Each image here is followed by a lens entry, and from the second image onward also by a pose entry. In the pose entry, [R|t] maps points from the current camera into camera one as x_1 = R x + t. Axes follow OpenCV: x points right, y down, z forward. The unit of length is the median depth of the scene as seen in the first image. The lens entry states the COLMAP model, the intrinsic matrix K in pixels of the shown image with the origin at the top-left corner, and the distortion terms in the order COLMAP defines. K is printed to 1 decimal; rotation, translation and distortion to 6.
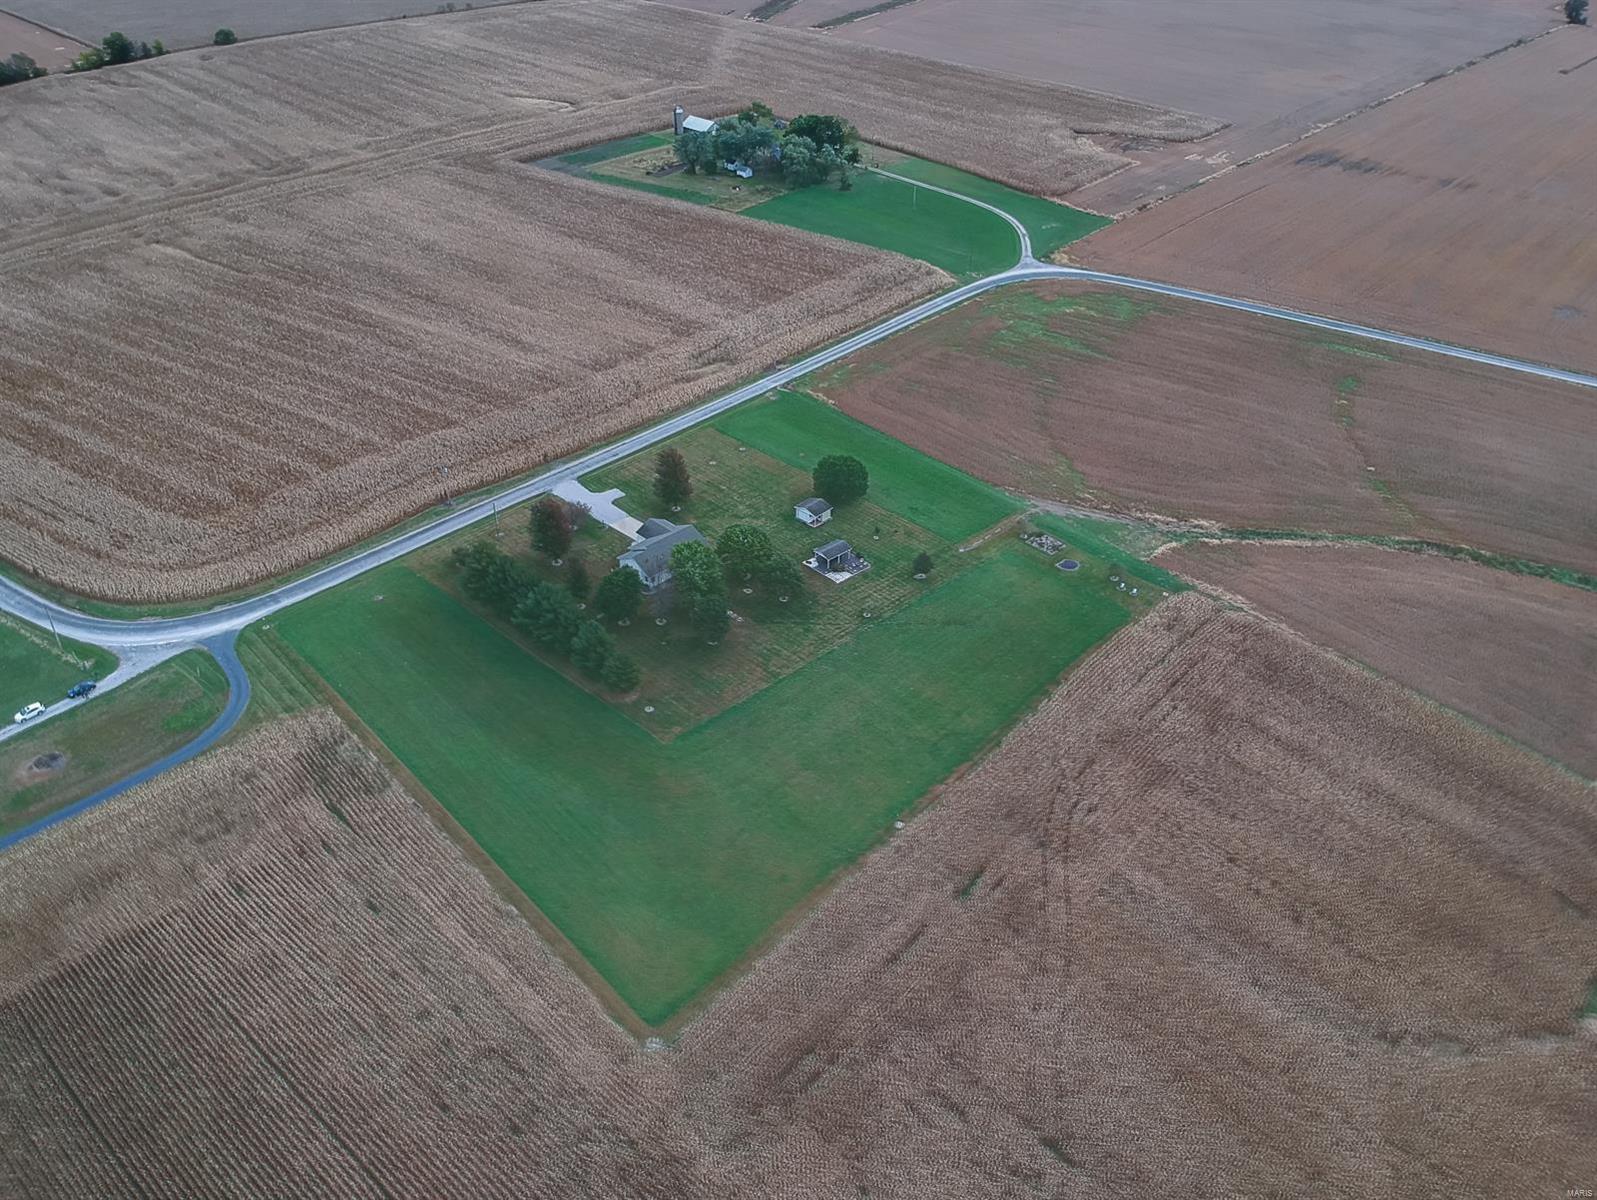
lens RADIAL K [[1205.9, 0, 800.7], [0, 1205.9, 605.7], [0, 0, 1]] dist [0.149471, -0.324722]
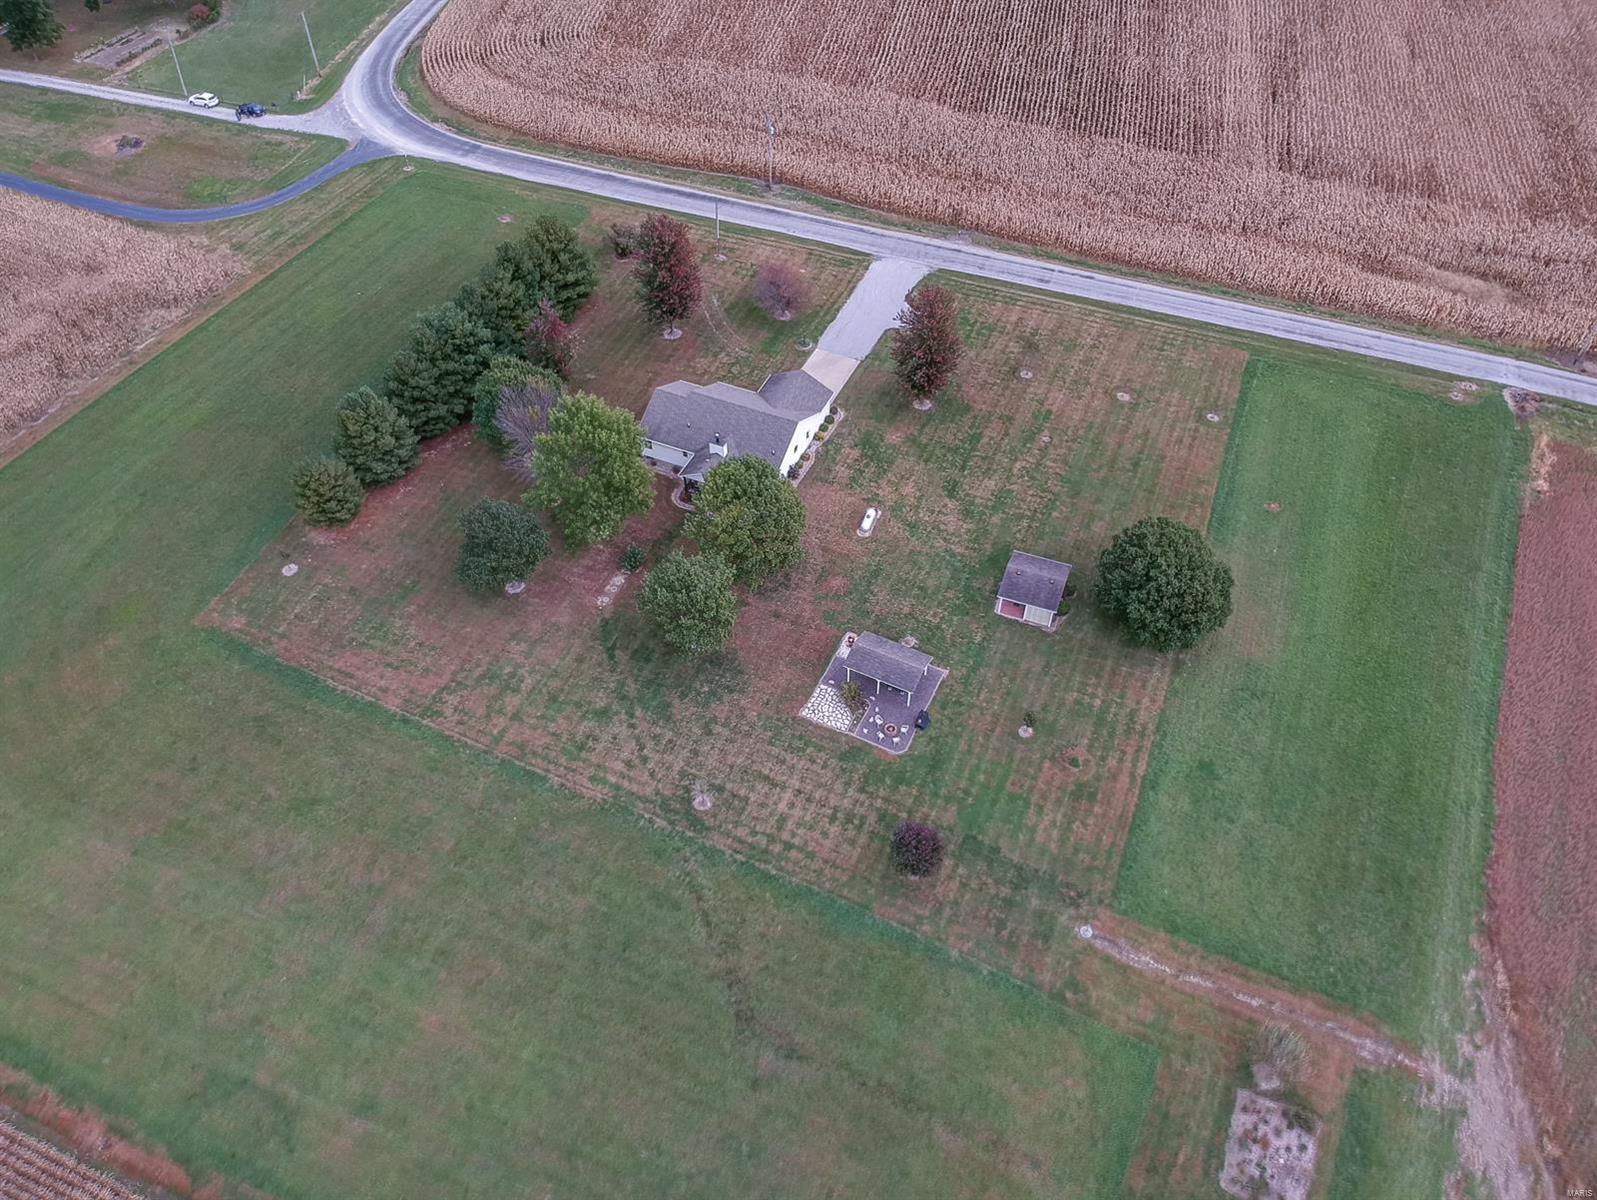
lens RADIAL K [[1154.5, 0, 825.8], [0, 1154.5, 601.2], [0, 0, 1]] dist [0.086399, -0.168089]
pose [[0.360226, 0.689238, -0.628640, 0.235125], [-0.536213, 0.704415, 0.465054, -0.216176], [0.763356, 0.169560, 0.623327, 0.646514]]
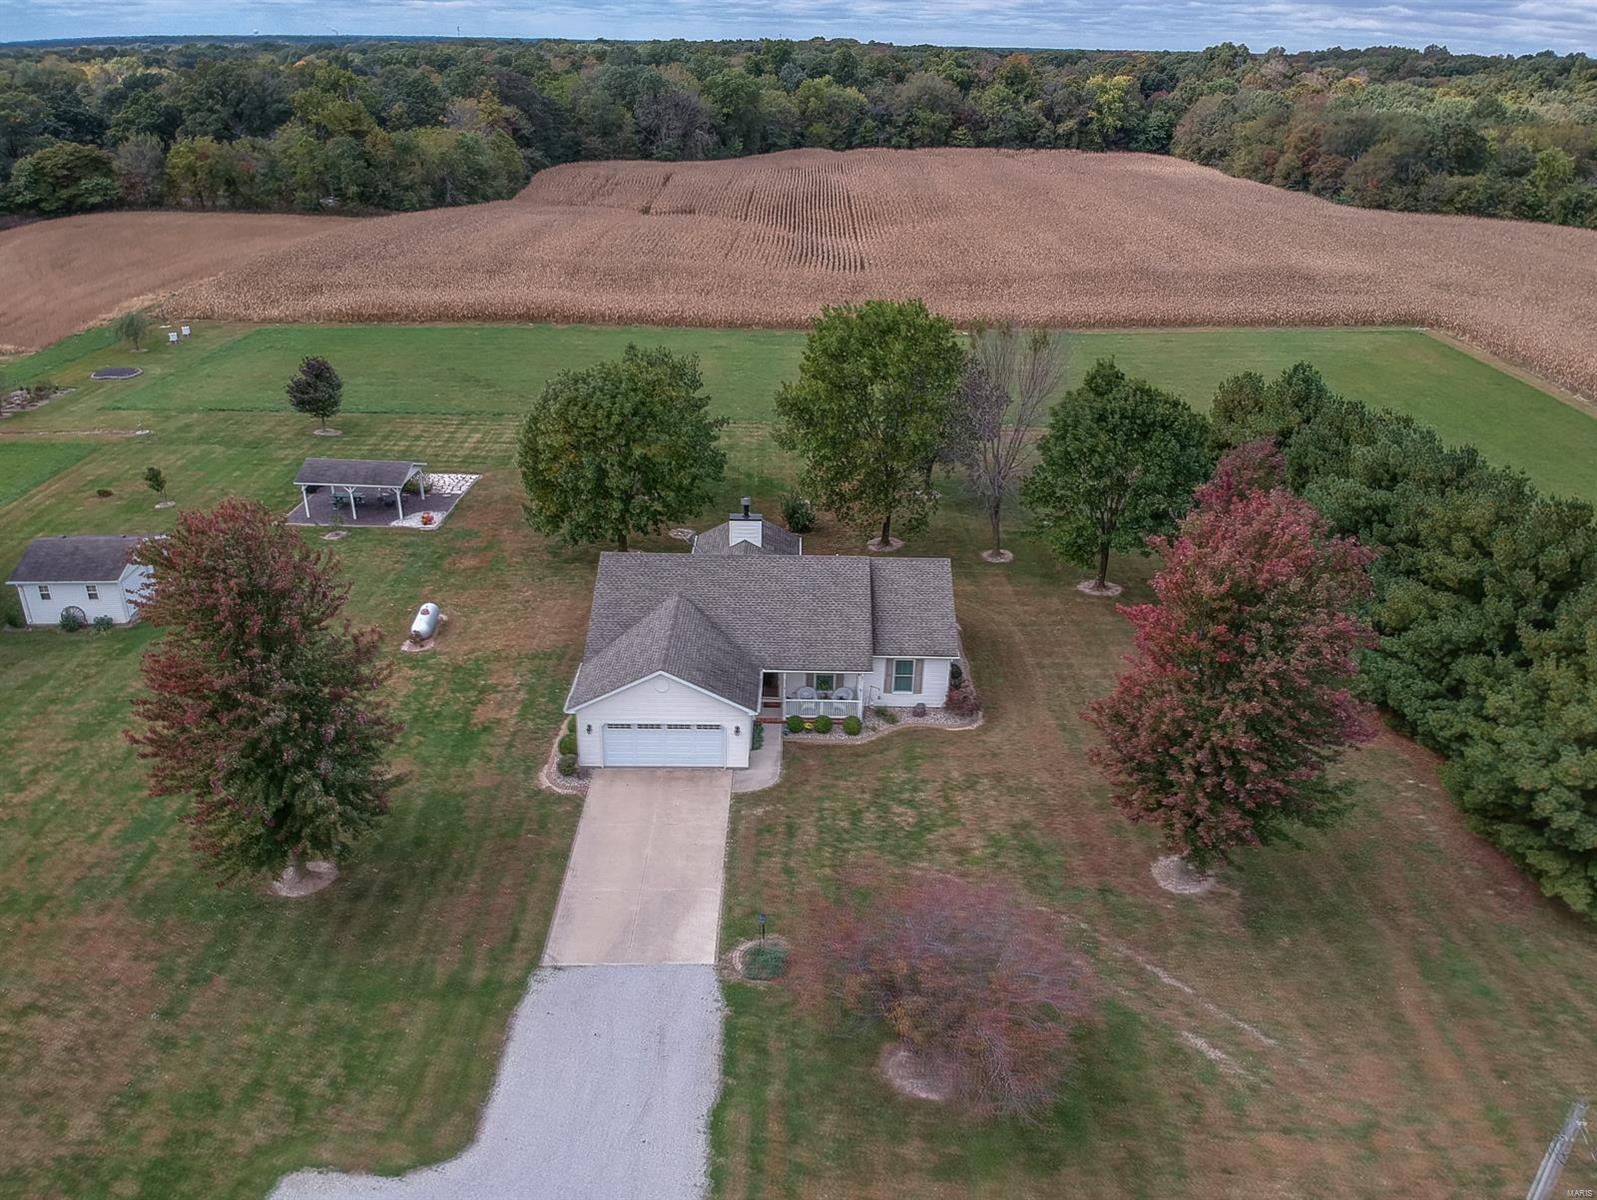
lens RADIAL K [[1155.5, 0, 821.3], [0, 1155.5, 602.7], [0, 0, 1]] dist [0.065397, -0.123351]
pose [[-0.711294, -0.332569, 0.619240, -0.226560], [0.379038, 0.560435, 0.736372, -0.181217], [-0.591938, 0.758492, -0.272578, 0.927878]]
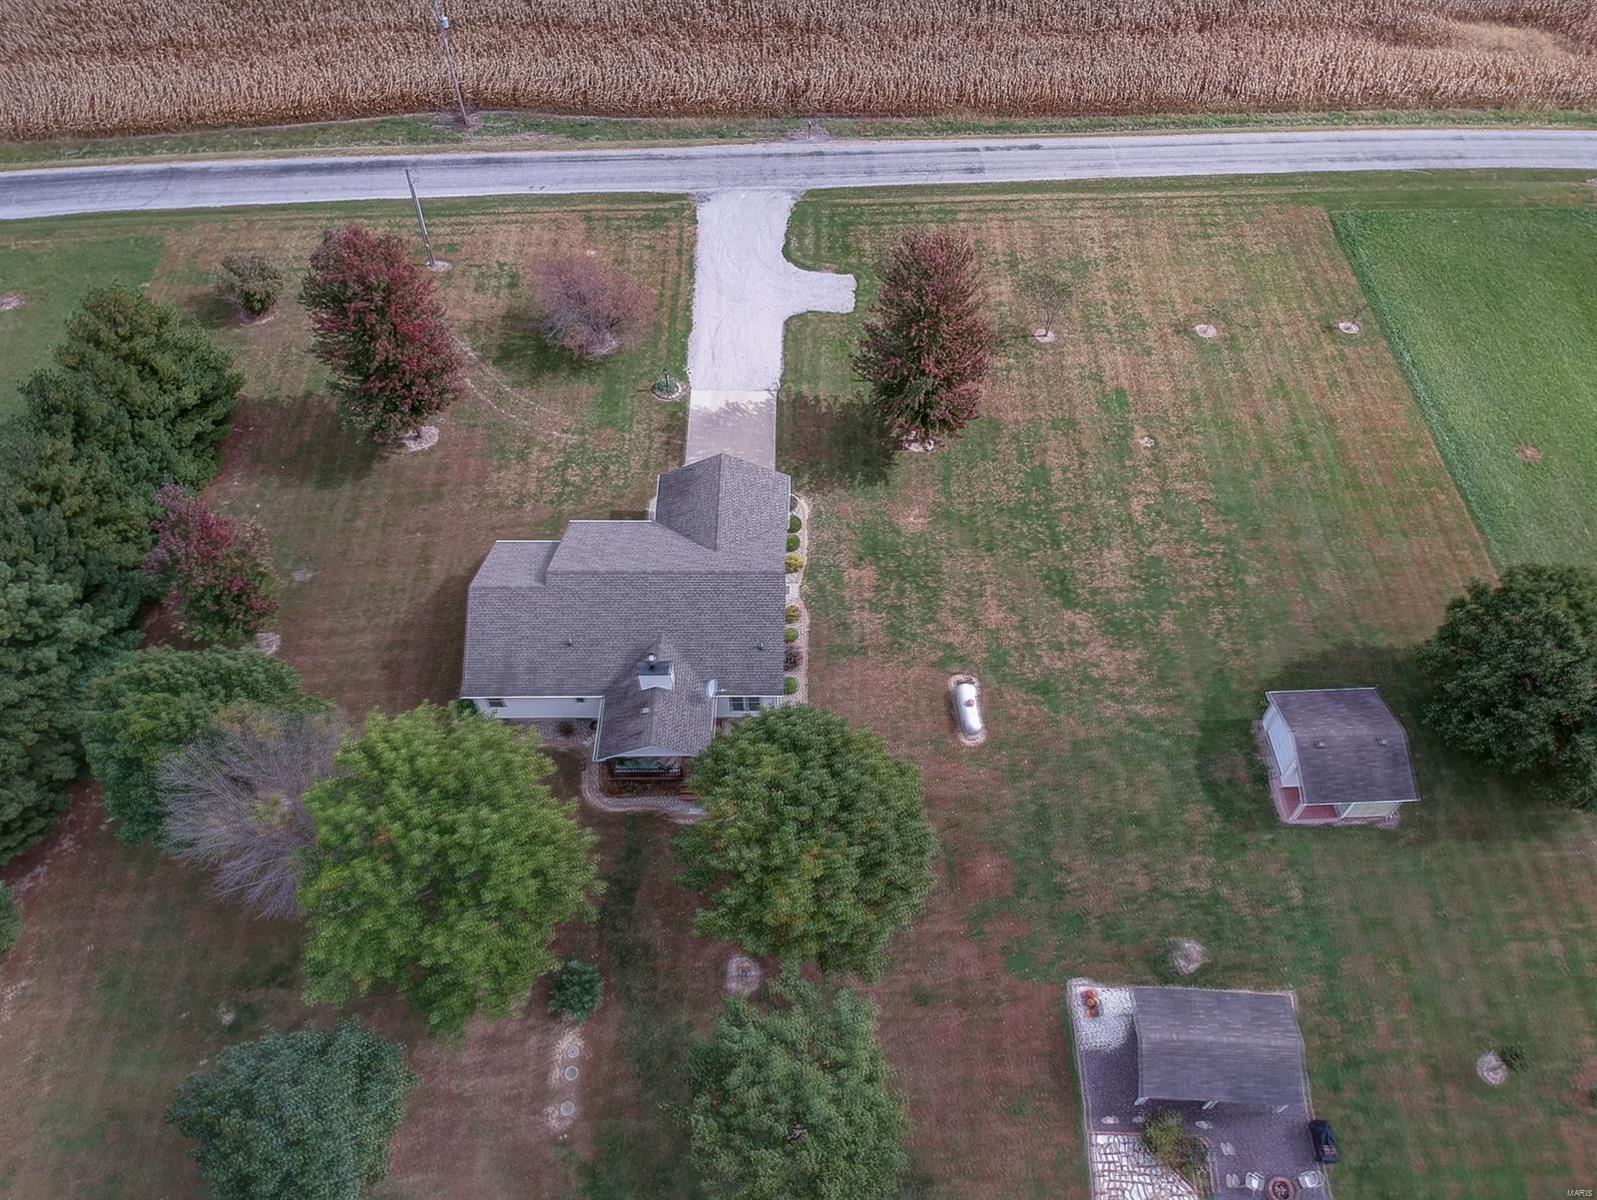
lens RADIAL K [[1189.6, 0, 814.0], [0, 1189.6, 554.6], [0, 0, 1]] dist [0.056685, -0.124417]
pose [[0.702063, 0.554004, -0.447422, 0.020775], [-0.400375, 0.826674, 0.395360, -0.152532], [0.588904, -0.098431, 0.802187, 0.717673]]
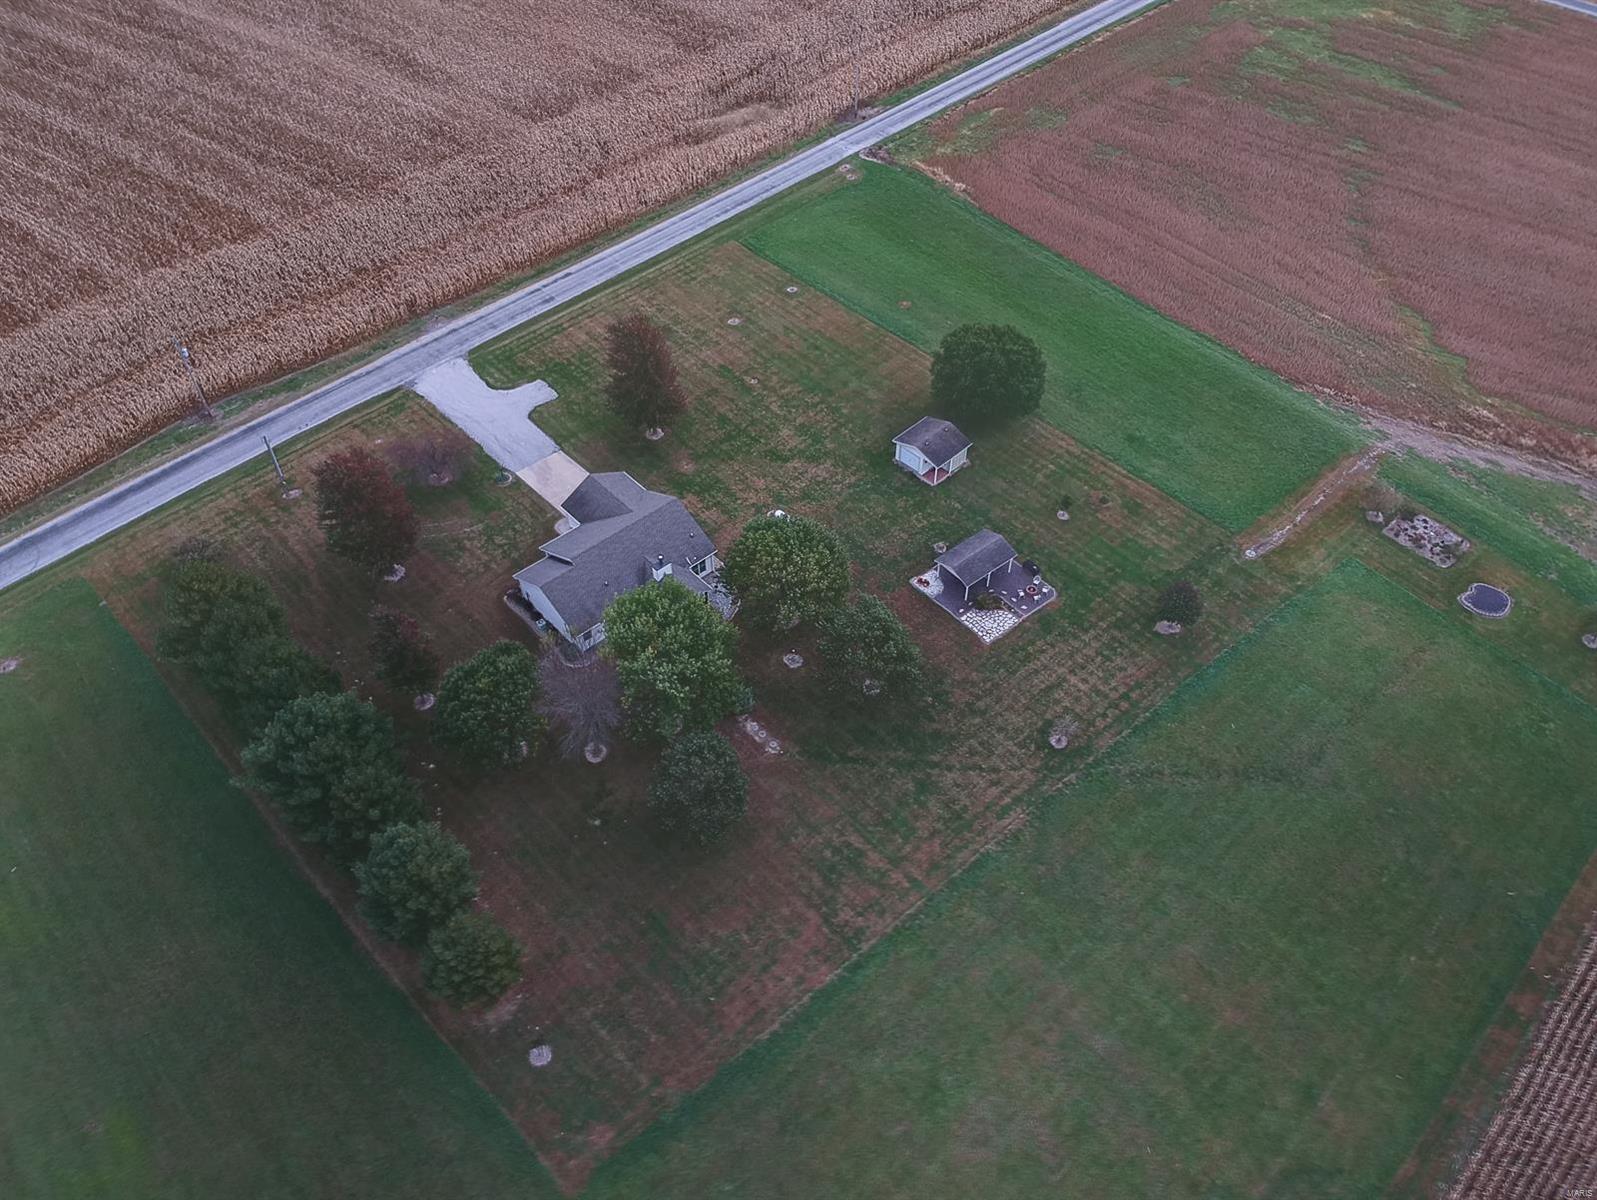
lens RADIAL K [[1184.9, 0, 787.0], [0, 1184.9, 599.4], [0, 0, 1]] dist [0.064904, -0.128404]
pose [[0.998136, 0.032463, -0.051675, -0.020205], [-0.020342, 0.975334, 0.219796, -0.116178], [0.057535, -0.218335, 0.974176, 0.488235]]
